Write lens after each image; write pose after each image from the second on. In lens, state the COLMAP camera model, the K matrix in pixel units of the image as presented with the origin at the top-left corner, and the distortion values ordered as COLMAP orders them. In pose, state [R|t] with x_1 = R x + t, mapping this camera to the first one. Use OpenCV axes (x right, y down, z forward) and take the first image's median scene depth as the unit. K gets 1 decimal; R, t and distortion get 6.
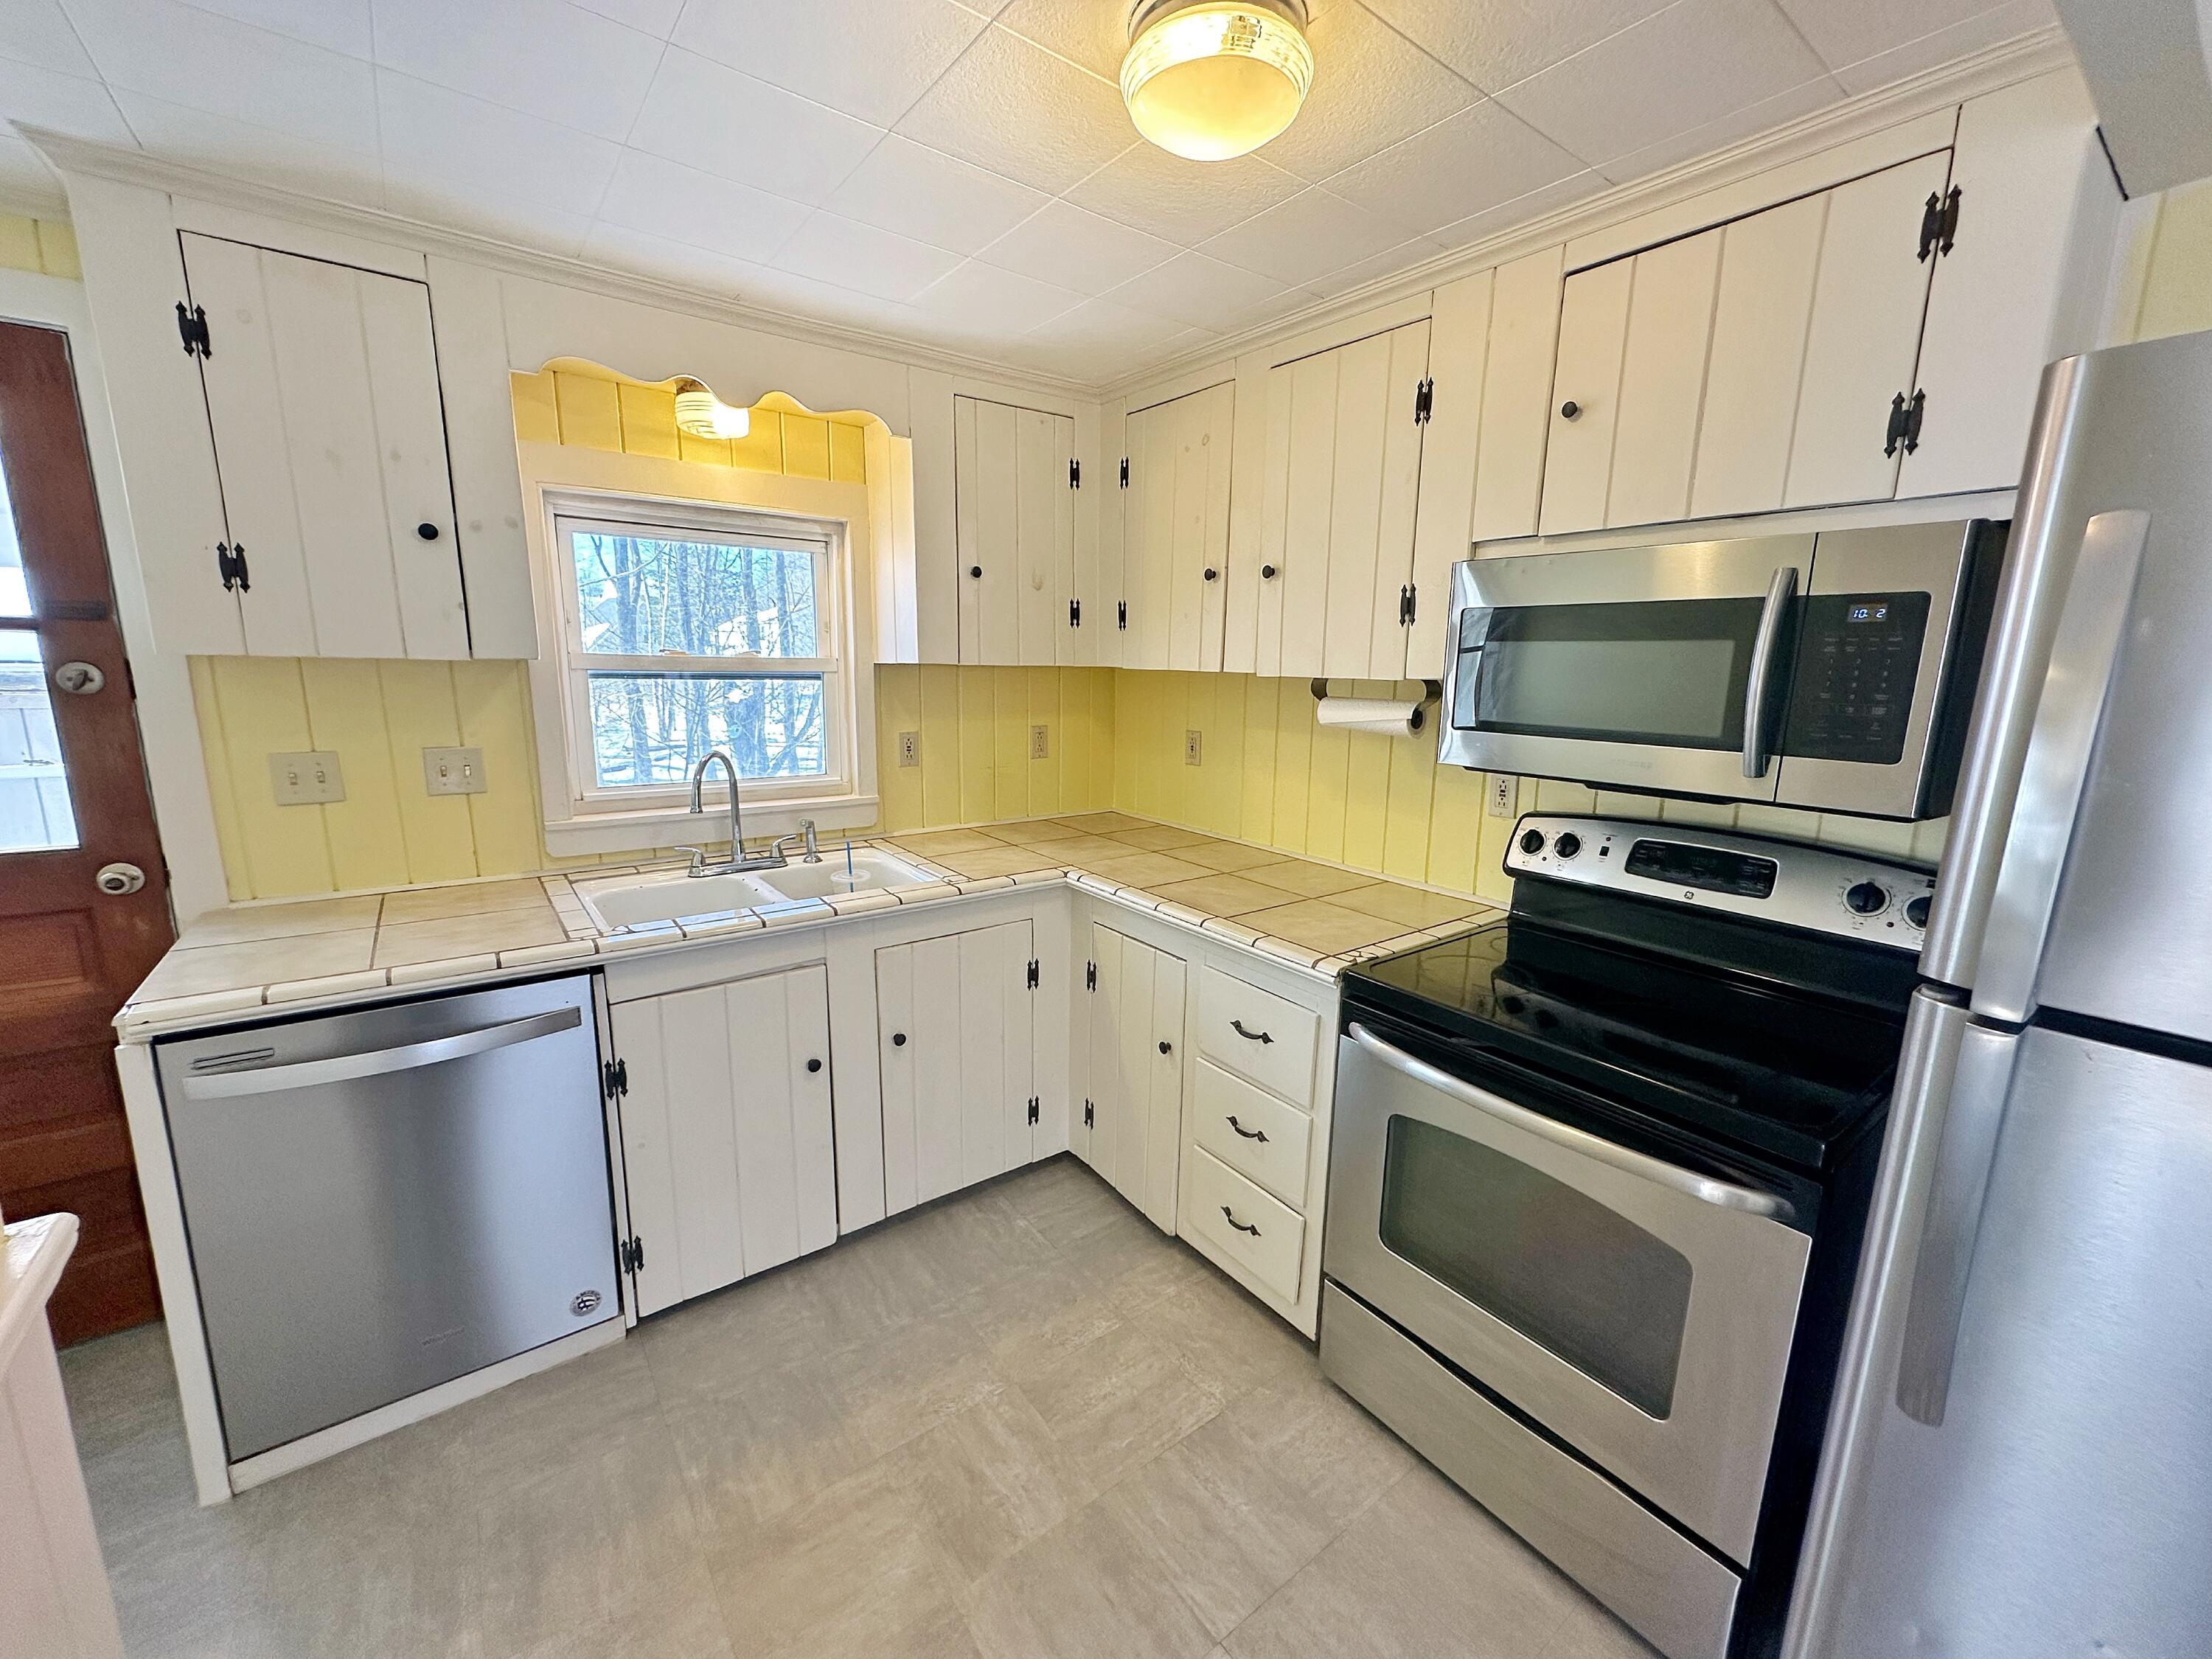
lens RADIAL K [[882.5, 0, 1104.7], [0, 882.5, 825.6], [0, 0, 1]] dist [-0.001257, 0.000351]
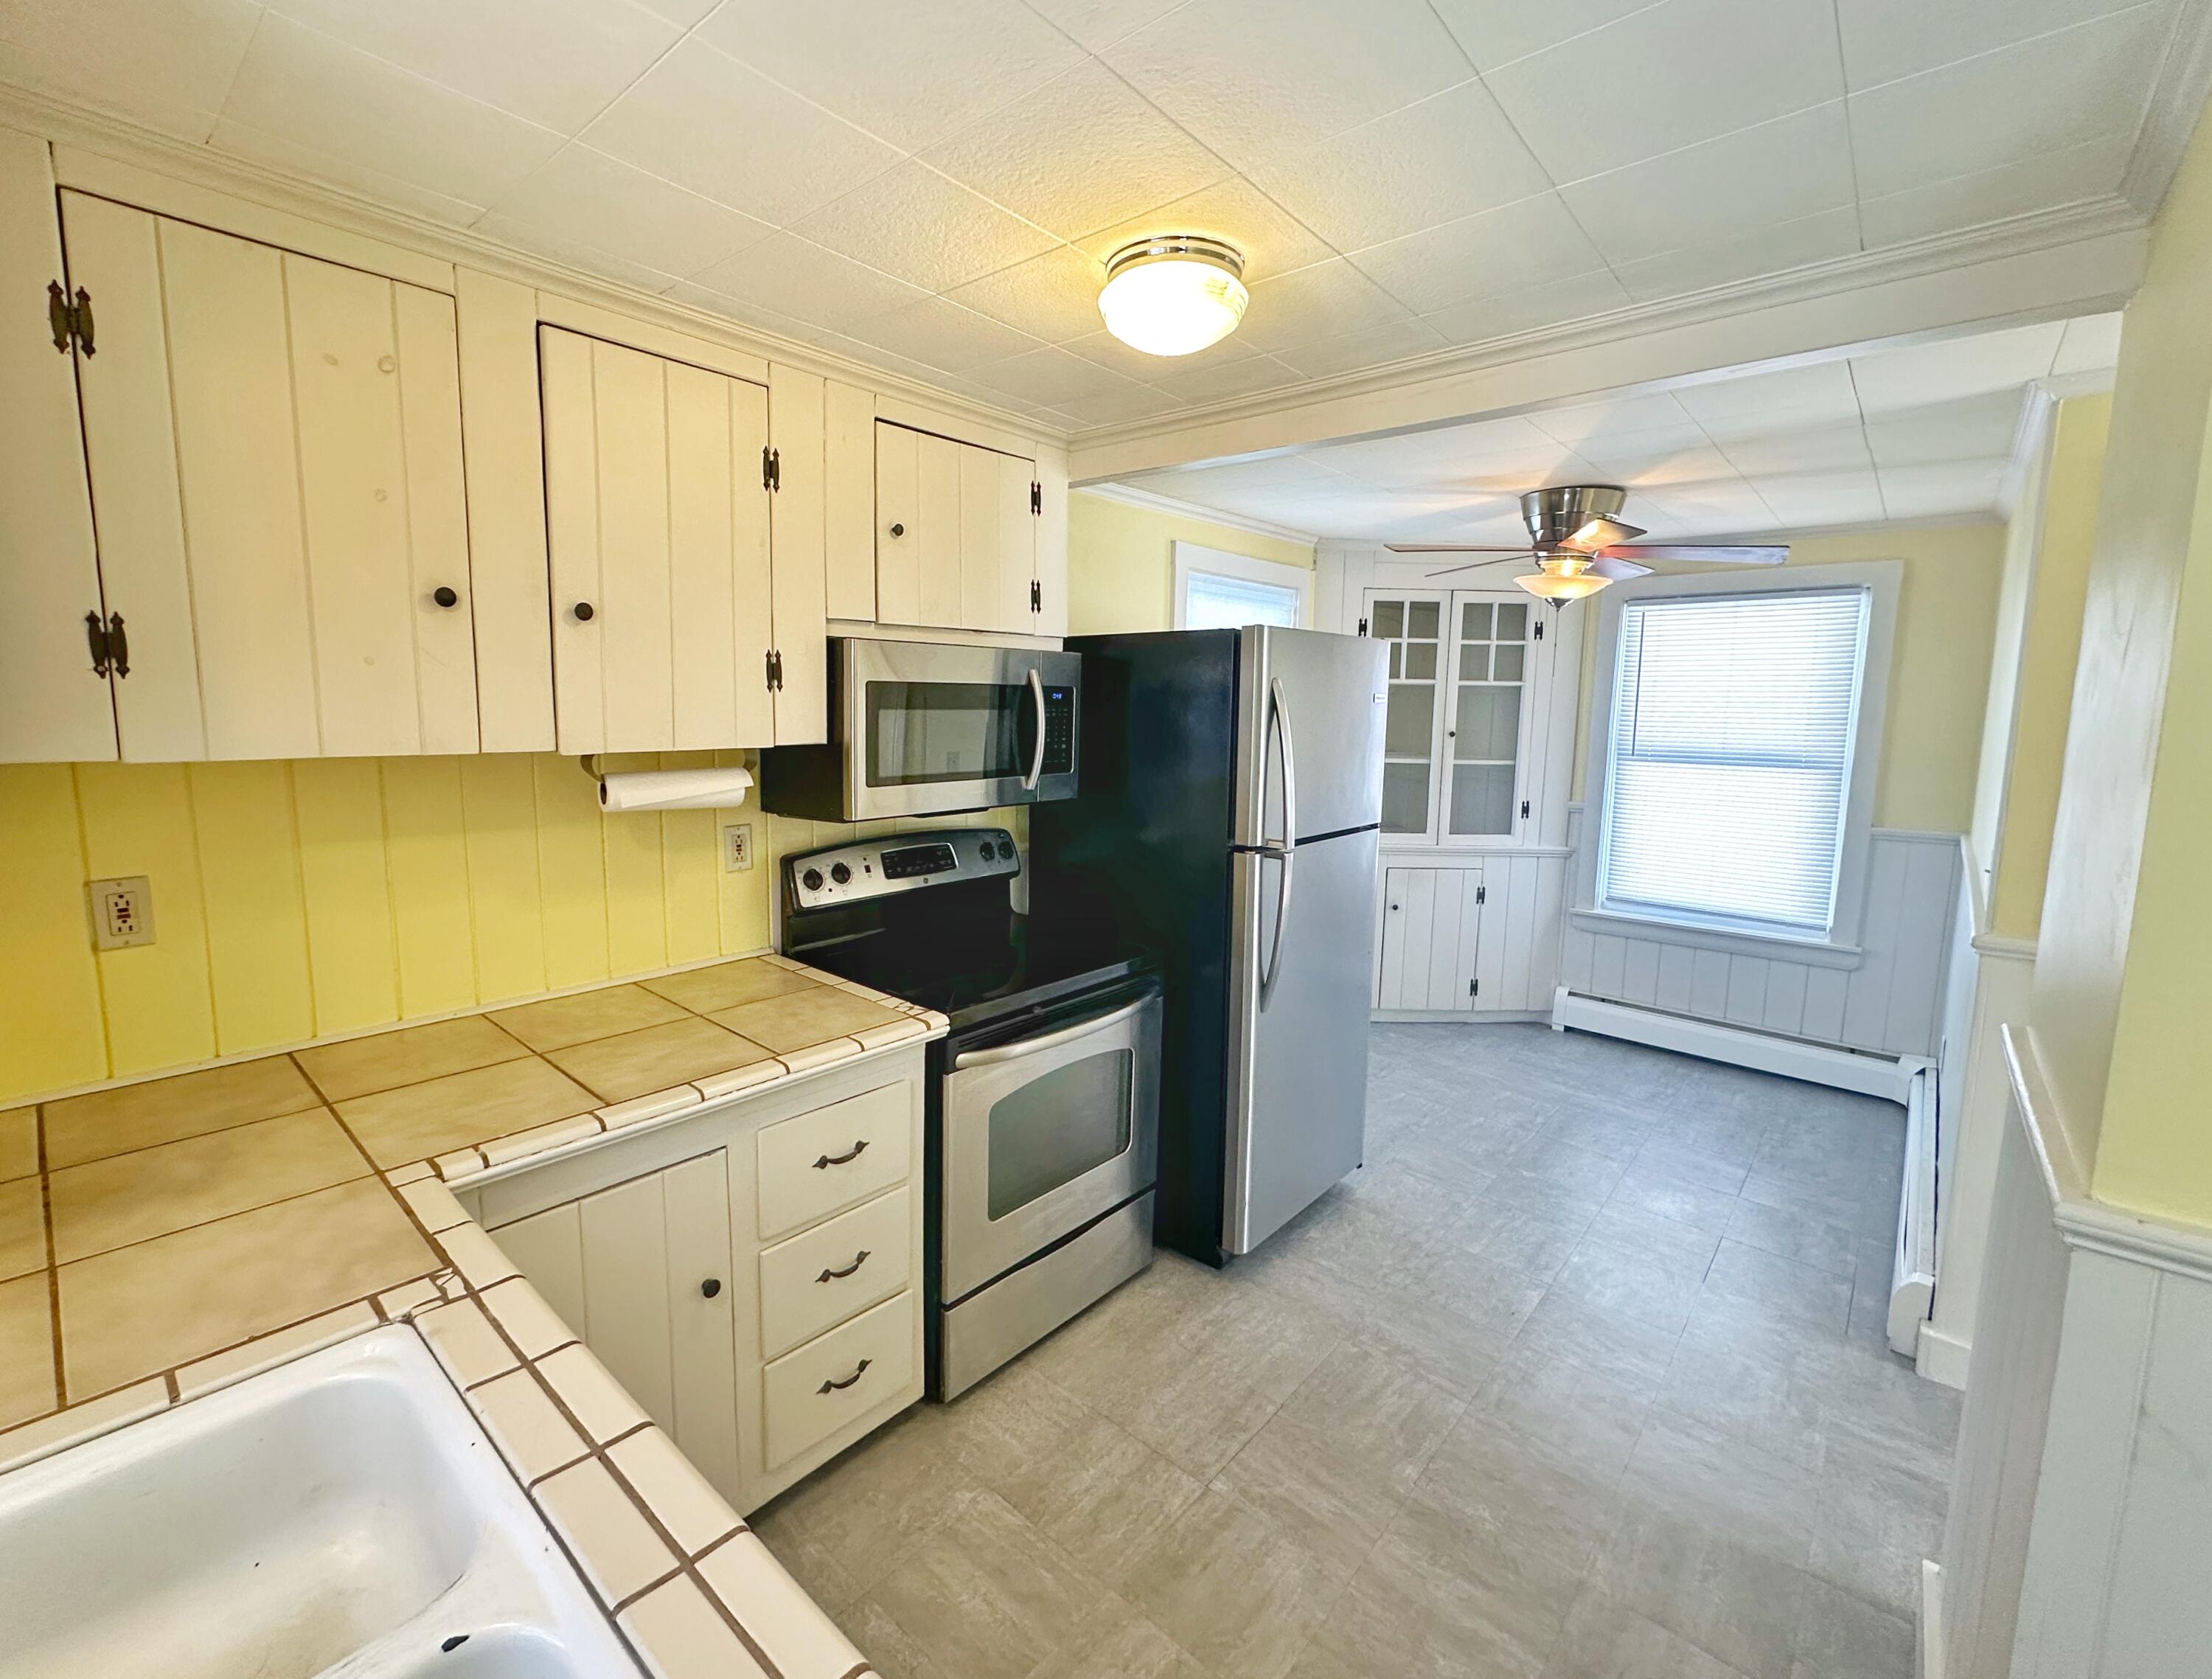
lens RADIAL K [[953.5, 0, 1056.4], [0, 953.5, 815.7], [0, 0, 1]] dist [-0.002194, -0.000011]
pose [[-0.185402, -0.139465, 0.972716, -0.808085], [0.167541, 0.970898, 0.171137, -0.236543], [-0.968275, 0.194699, -0.156640, 0.950310]]
